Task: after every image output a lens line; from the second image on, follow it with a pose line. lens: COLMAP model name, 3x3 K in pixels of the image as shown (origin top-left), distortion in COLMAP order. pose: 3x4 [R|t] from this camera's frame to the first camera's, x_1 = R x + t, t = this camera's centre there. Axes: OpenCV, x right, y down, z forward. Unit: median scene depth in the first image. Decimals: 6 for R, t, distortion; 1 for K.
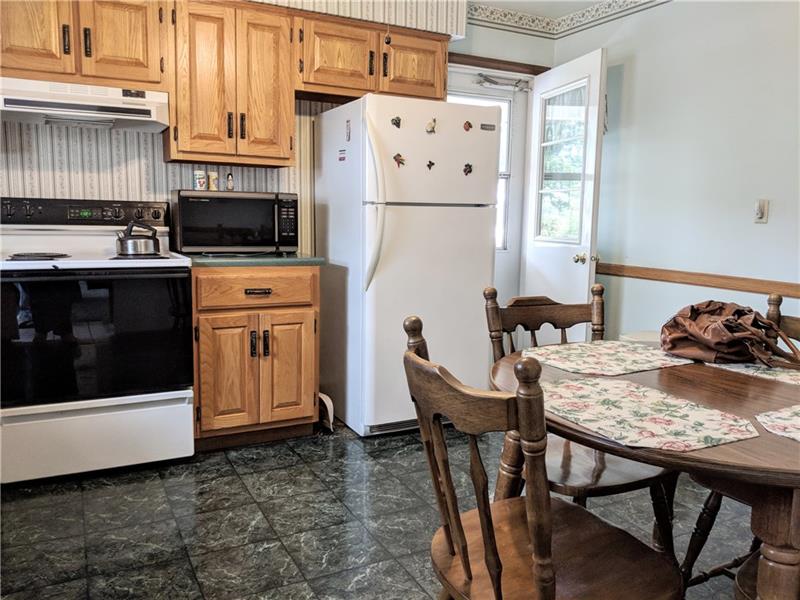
lens RADIAL K [[632.1, 0, 400.0], [0, 632.1, 300.0], [0, 0, 1]] dist [0.052719, -0.125232]
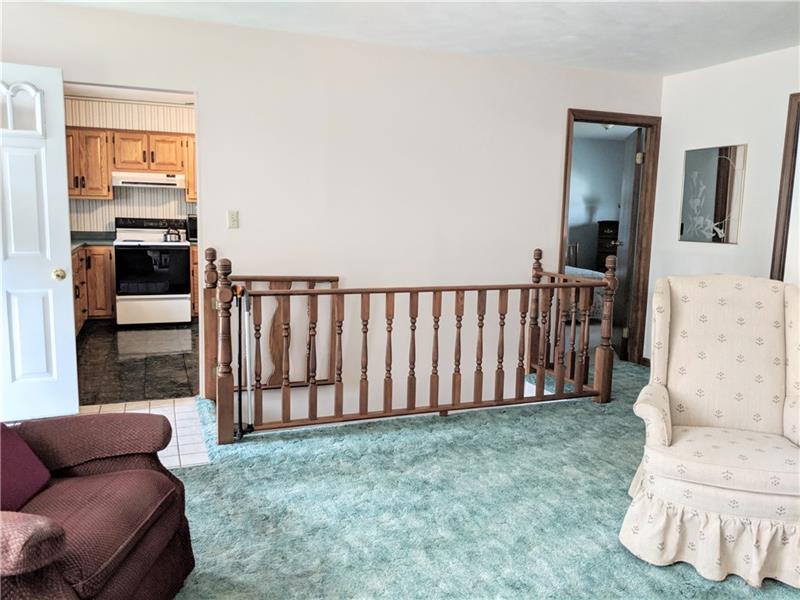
lens RADIAL K [[632.1, 0, 400.0], [0, 632.1, 300.0], [0, 0, 1]] dist [0.052719, -0.125232]
pose [[0.994307, 0.019755, -0.104701, 0.740980], [-0.020656, 0.999758, -0.007534, 0.159669], [0.104527, 0.009654, 0.994475, -1.372224]]
